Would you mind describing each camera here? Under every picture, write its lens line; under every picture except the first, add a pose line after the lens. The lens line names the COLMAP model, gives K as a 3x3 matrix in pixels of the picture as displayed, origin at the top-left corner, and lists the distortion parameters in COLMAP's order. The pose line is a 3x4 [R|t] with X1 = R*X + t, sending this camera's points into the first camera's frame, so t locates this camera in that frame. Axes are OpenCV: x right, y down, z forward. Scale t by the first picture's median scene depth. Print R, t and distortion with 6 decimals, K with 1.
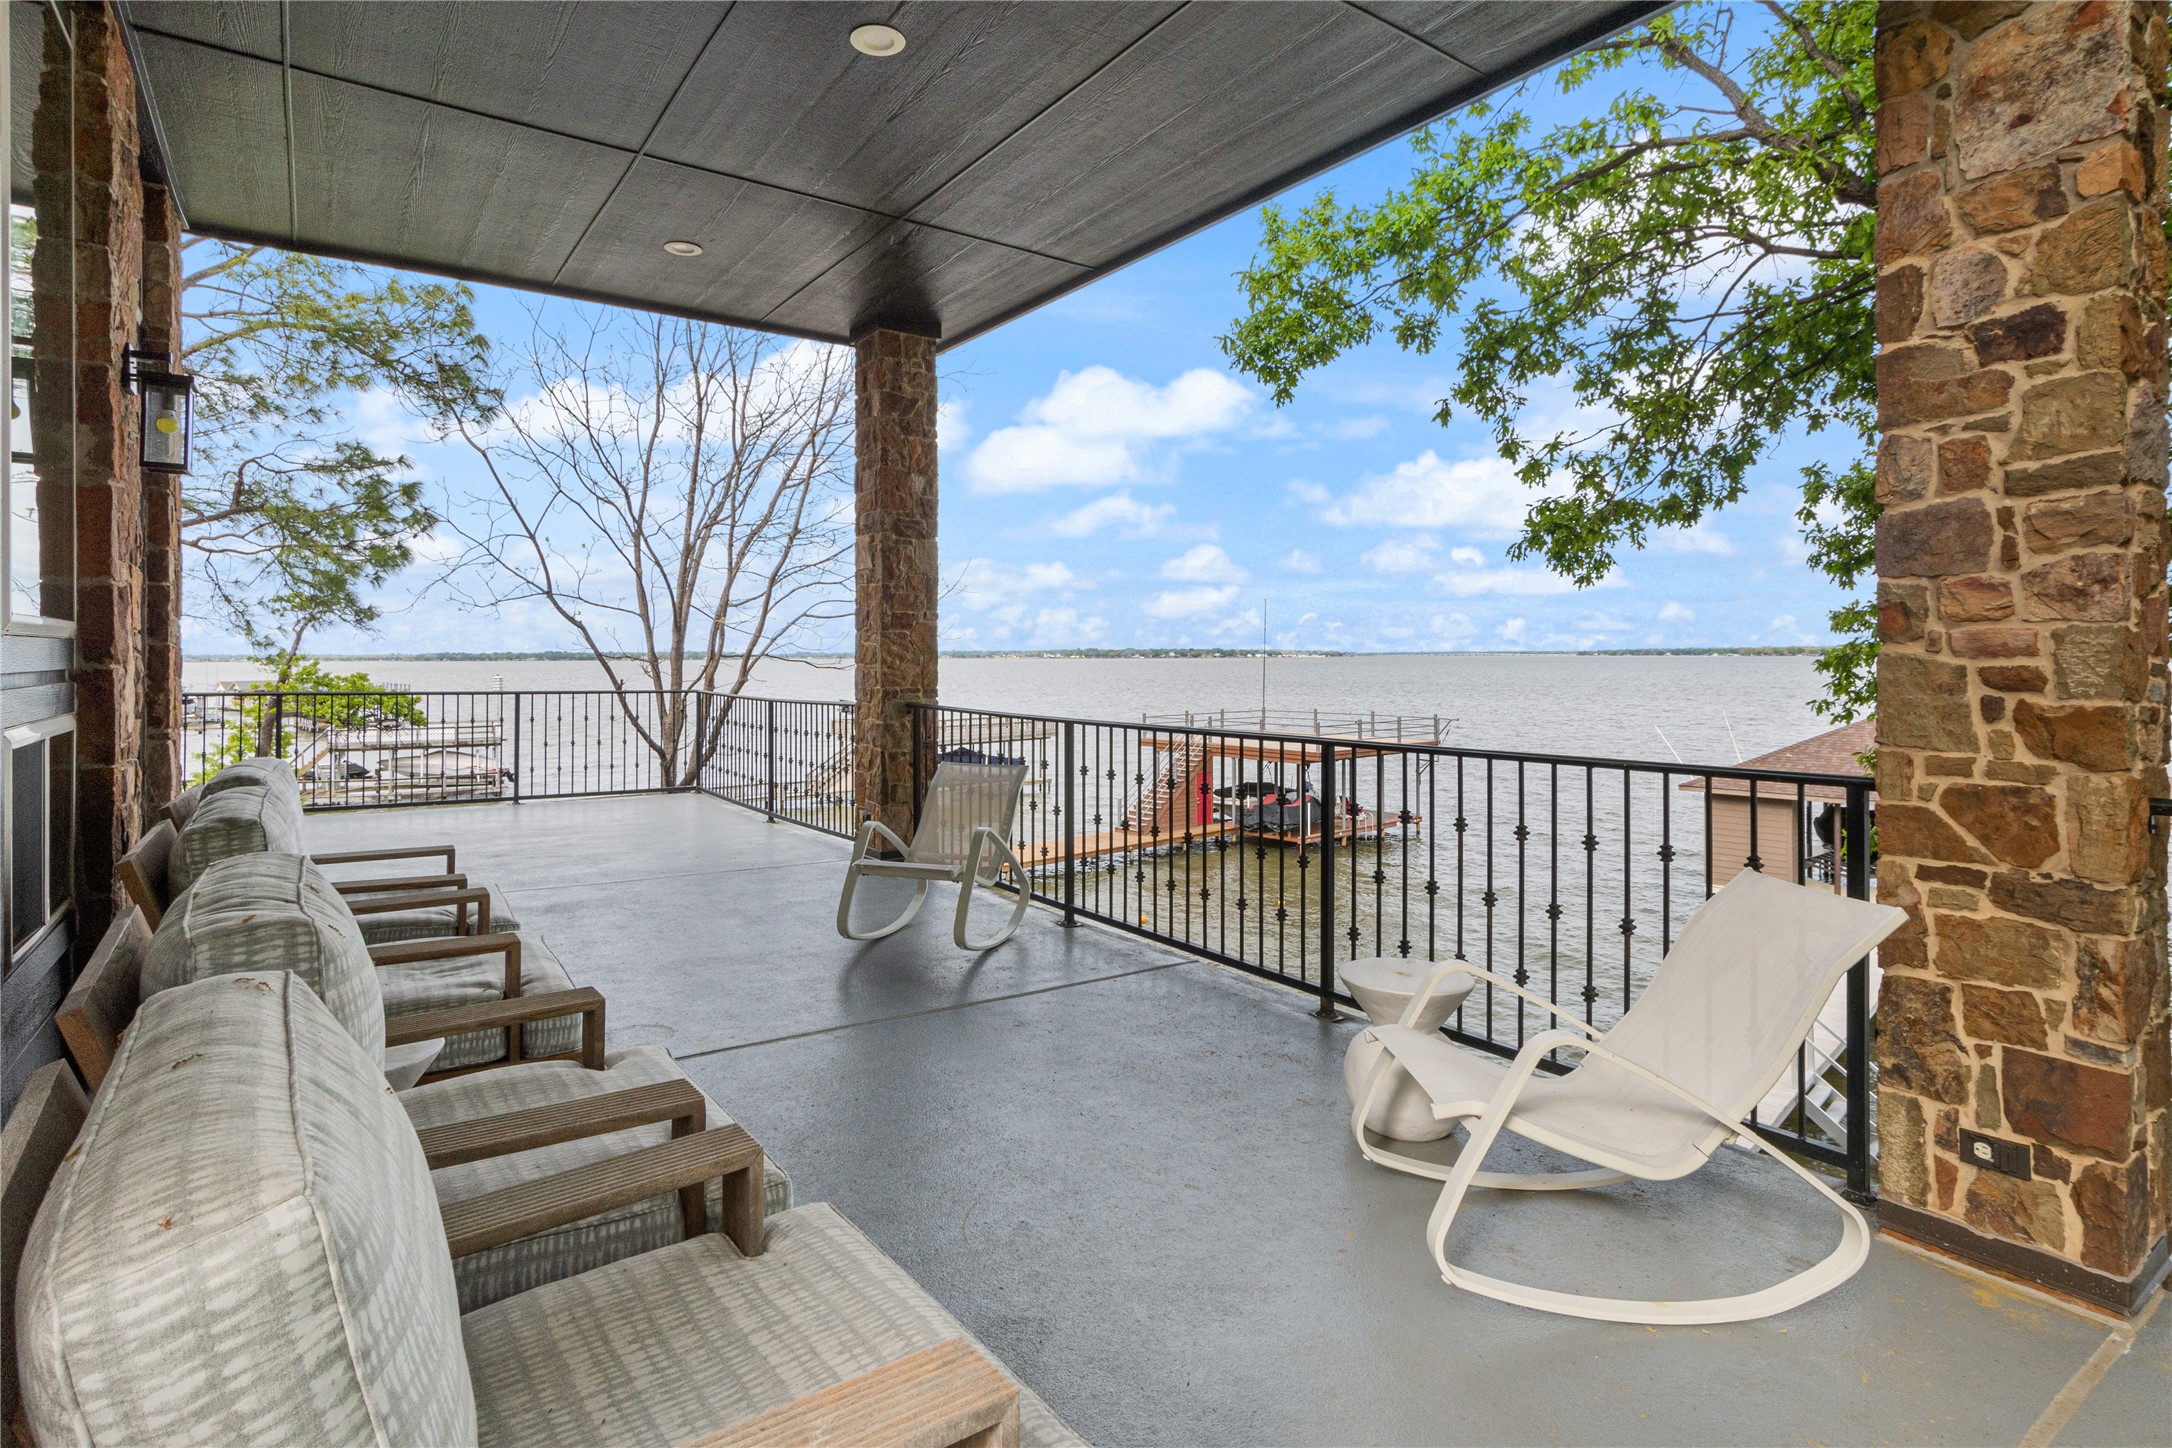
lens RADIAL K [[1079.4, 0, 1050.1], [0, 1079.4, 647.2], [0, 0, 1]] dist [-0.001391, -0.000582]
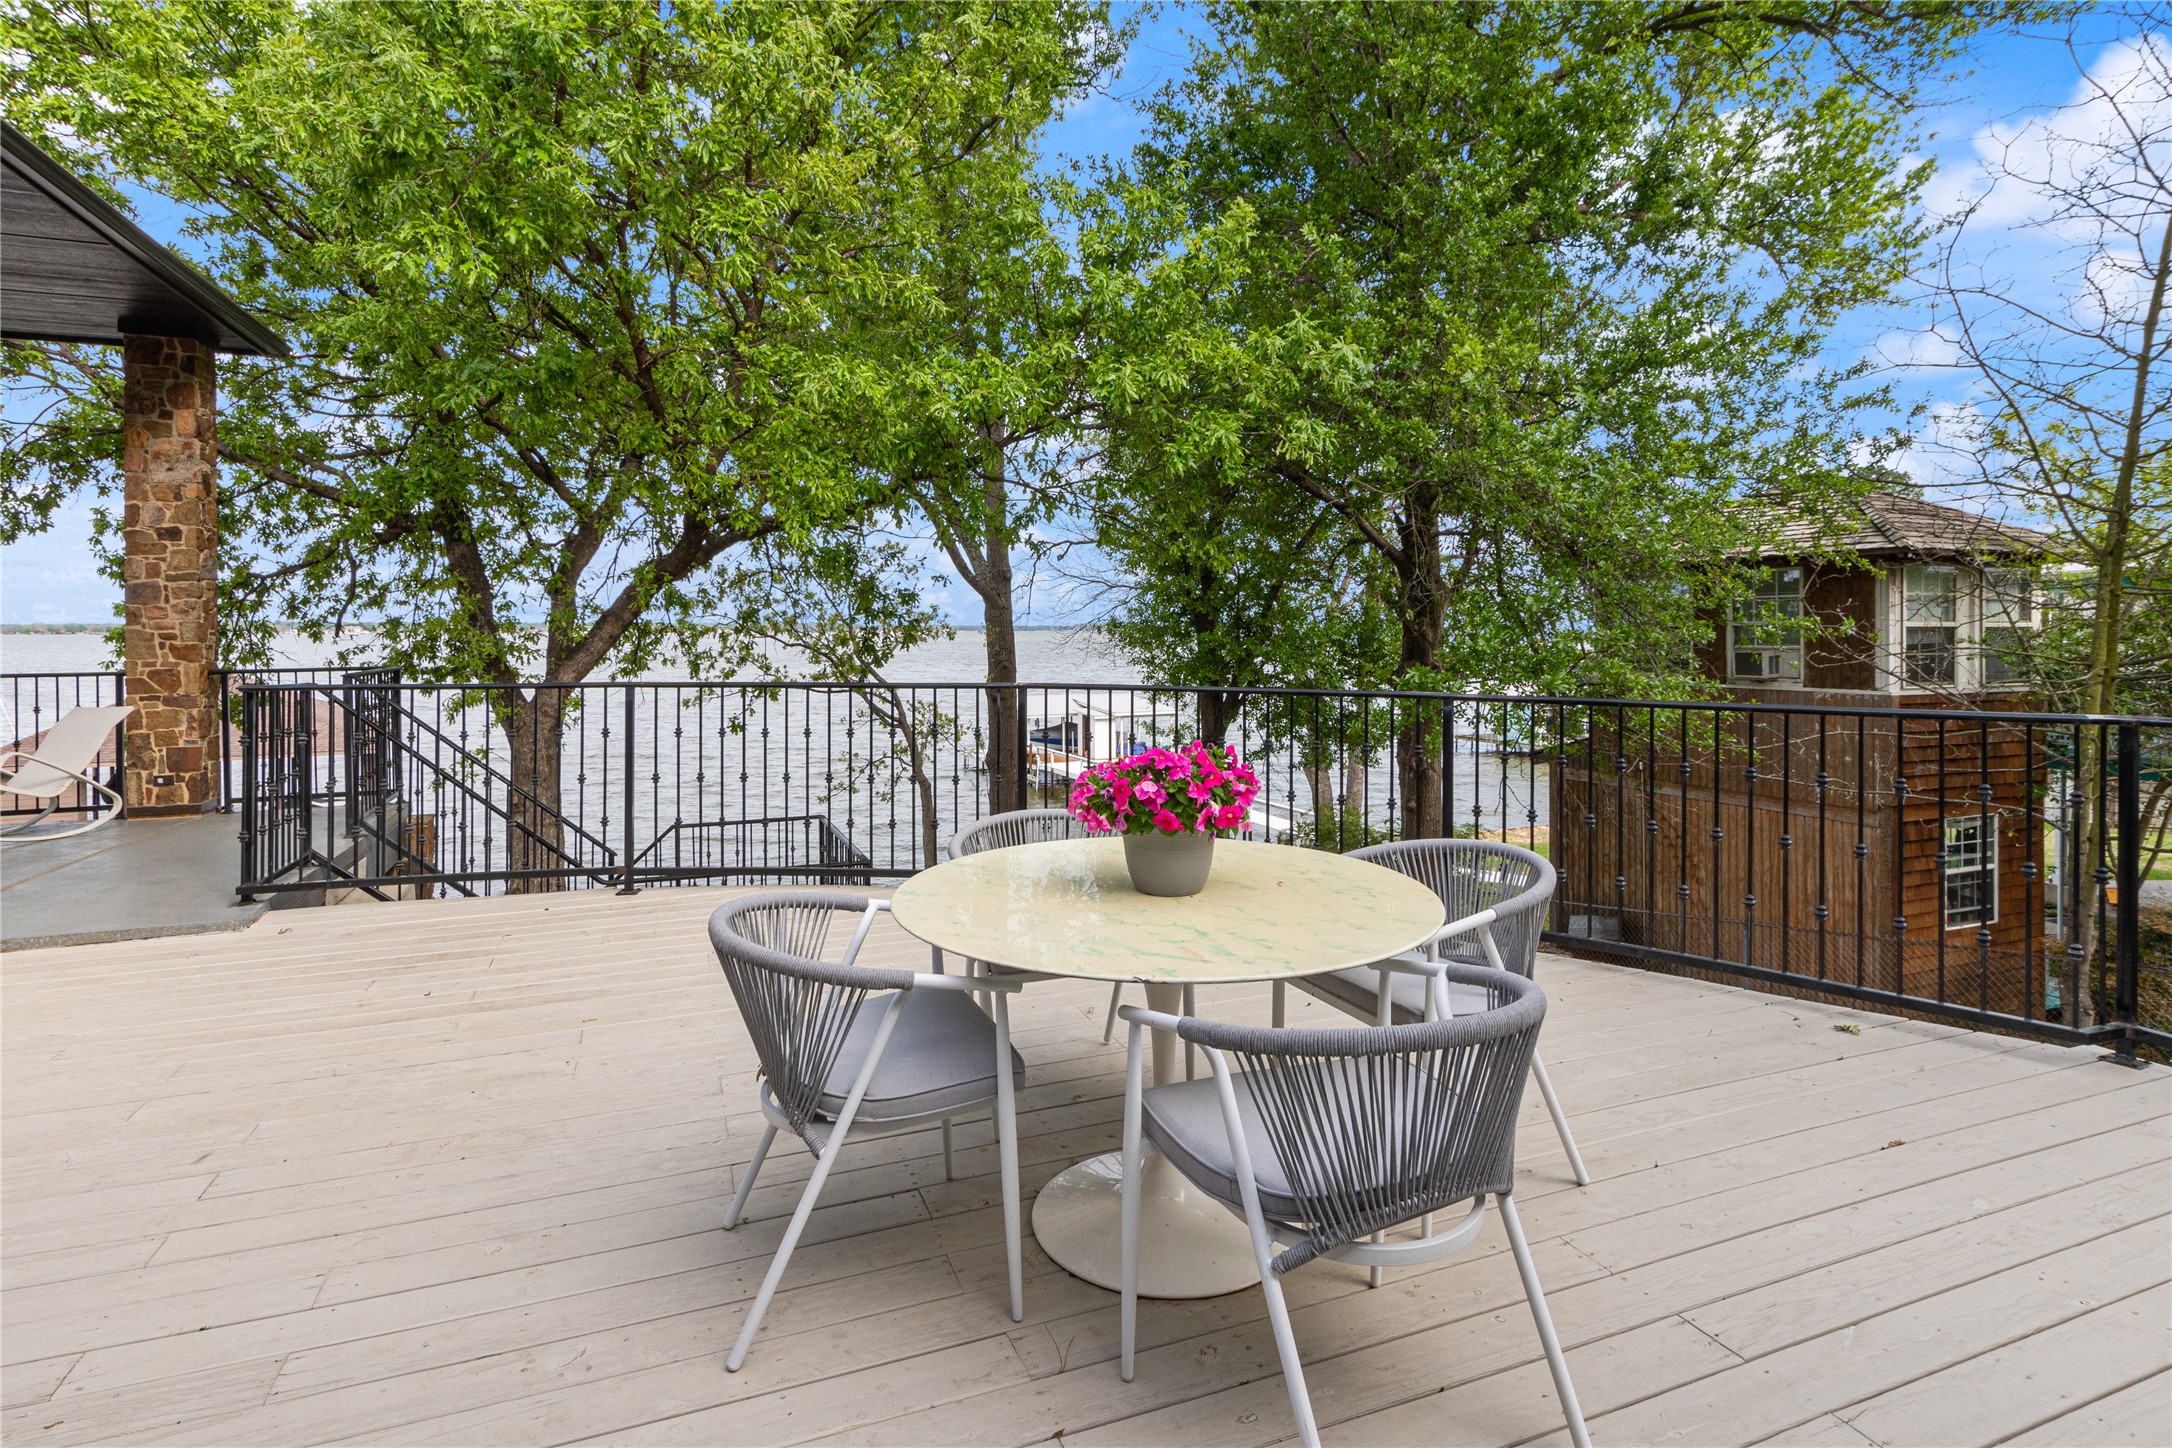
lens RADIAL K [[1079.4, 0, 1073.4], [0, 1079.4, 628.4], [0, 0, 1]] dist [-0.001391, -0.000582]
pose [[0.218178, -0.005771, 0.975892, -1.696219], [0.001712, 0.999983, 0.005530, -0.008776], [-0.975908, 0.000464, 0.218184, -2.385270]]
